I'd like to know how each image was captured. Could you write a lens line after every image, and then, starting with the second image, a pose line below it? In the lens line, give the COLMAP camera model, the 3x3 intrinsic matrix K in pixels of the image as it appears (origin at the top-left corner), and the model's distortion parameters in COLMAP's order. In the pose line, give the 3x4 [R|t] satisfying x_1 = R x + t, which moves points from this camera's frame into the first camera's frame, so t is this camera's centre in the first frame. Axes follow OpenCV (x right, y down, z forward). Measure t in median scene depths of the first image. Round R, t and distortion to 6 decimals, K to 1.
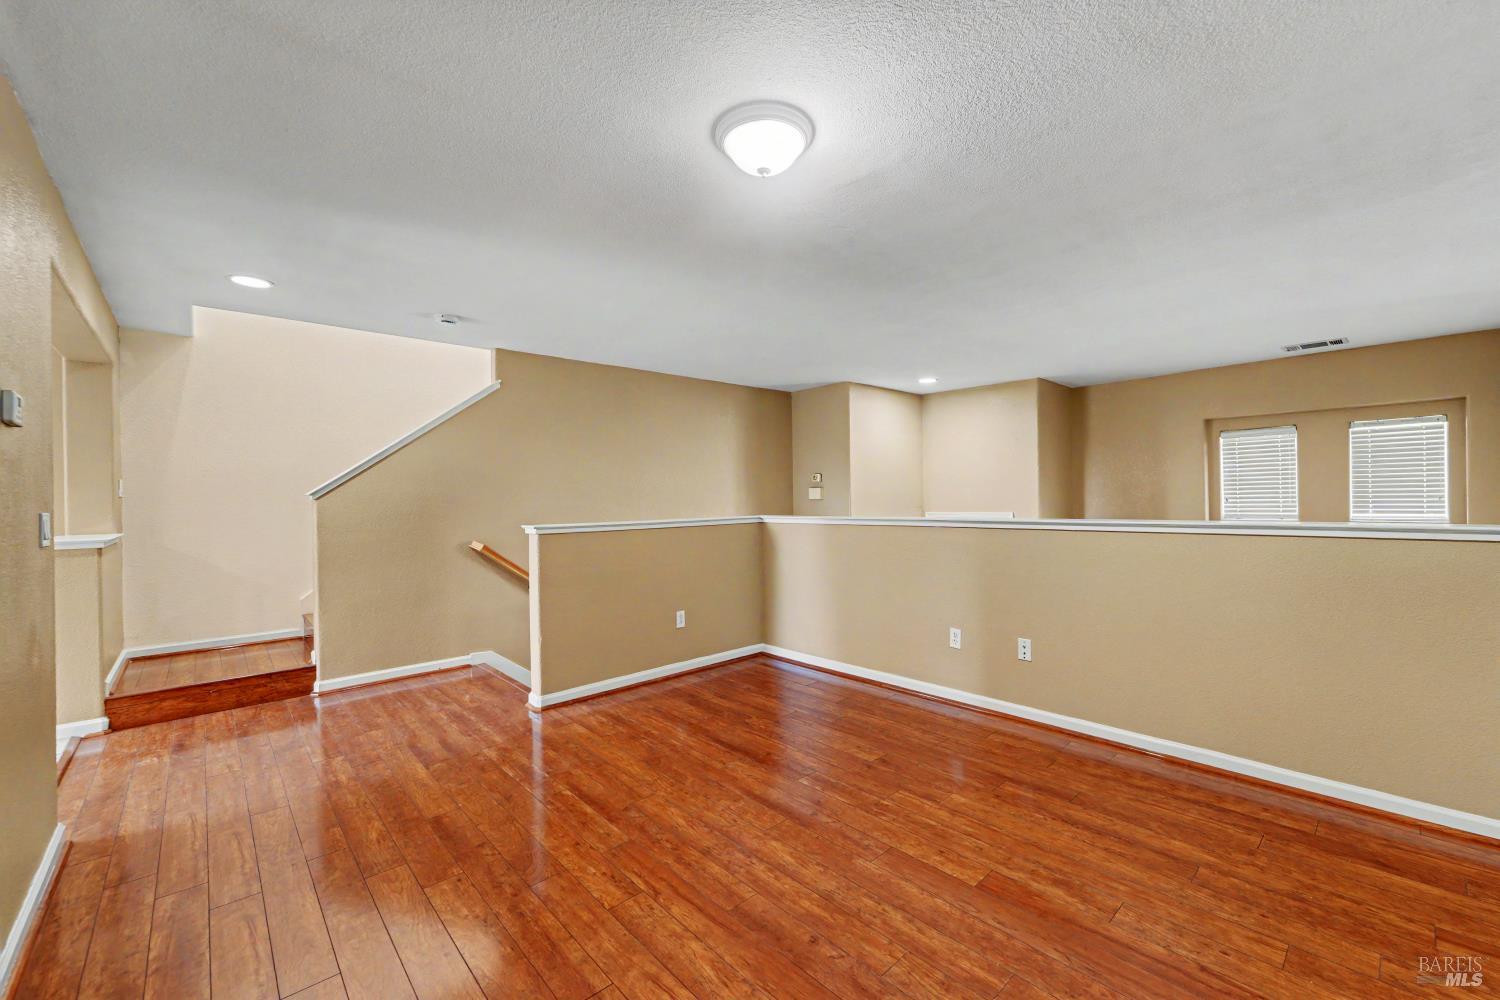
lens RADIAL K [[602.0, 0, 755.0], [0, 602.0, 498.5], [0, 0, 1]] dist [0.004965, -0.002346]
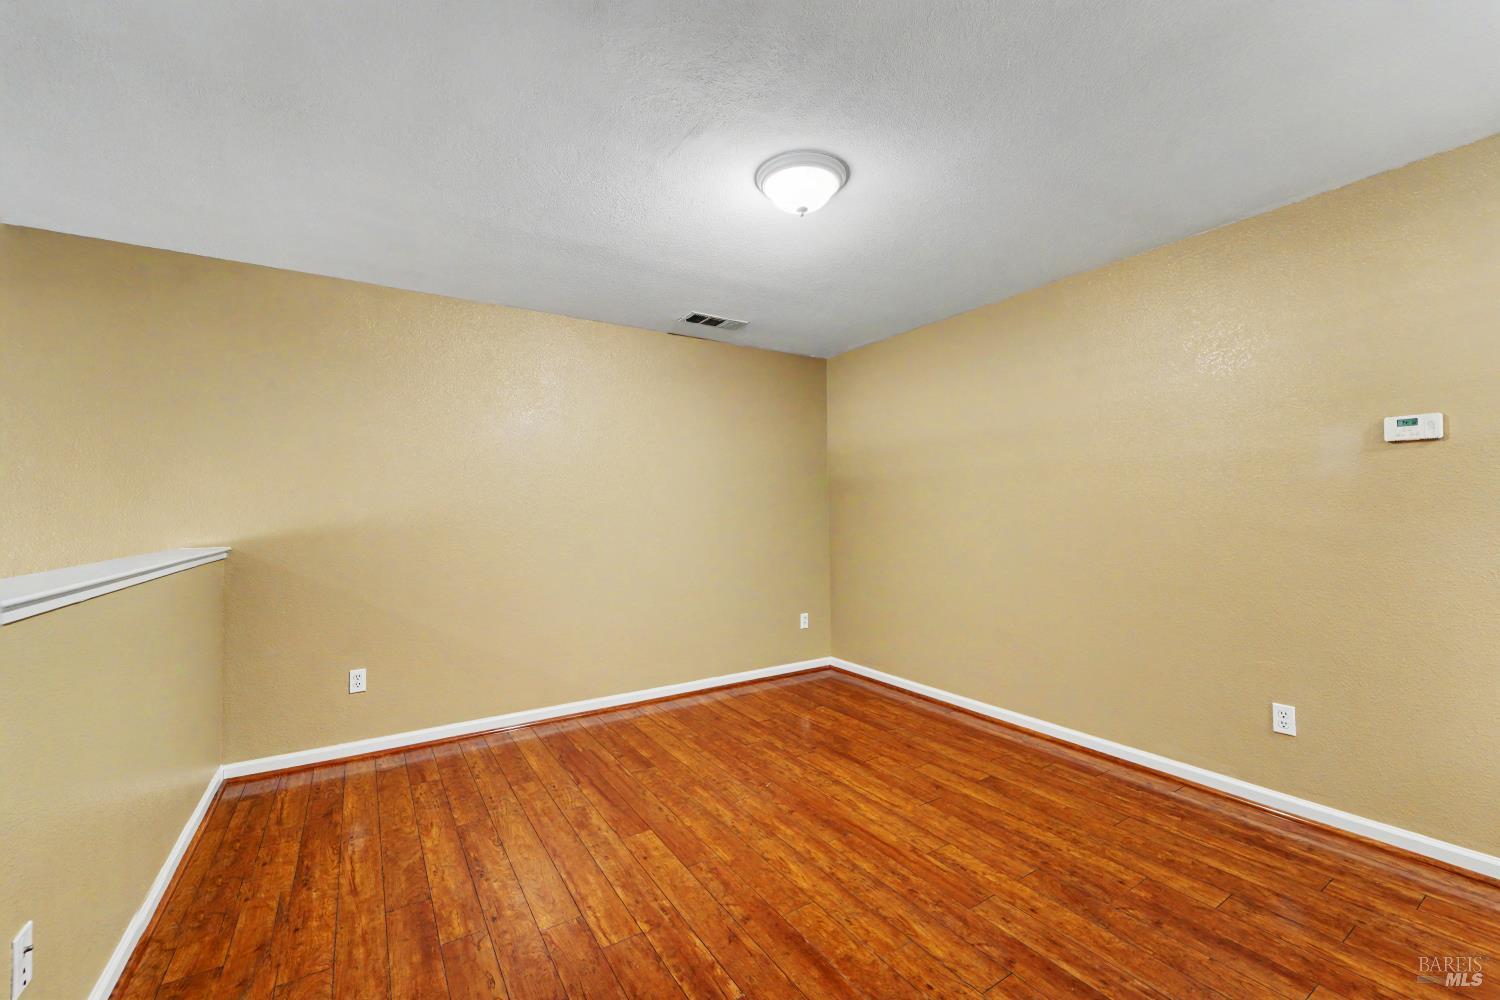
lens RADIAL K [[602.0, 0, 755.0], [0, 602.0, 498.5], [0, 0, 1]] dist [0.004965, -0.002346]
pose [[-0.986075, 0.028449, 0.163852, -0.052817], [0.024388, 0.999345, -0.026743, 0.000360], [-0.164505, -0.022374, -0.986122, 1.655054]]
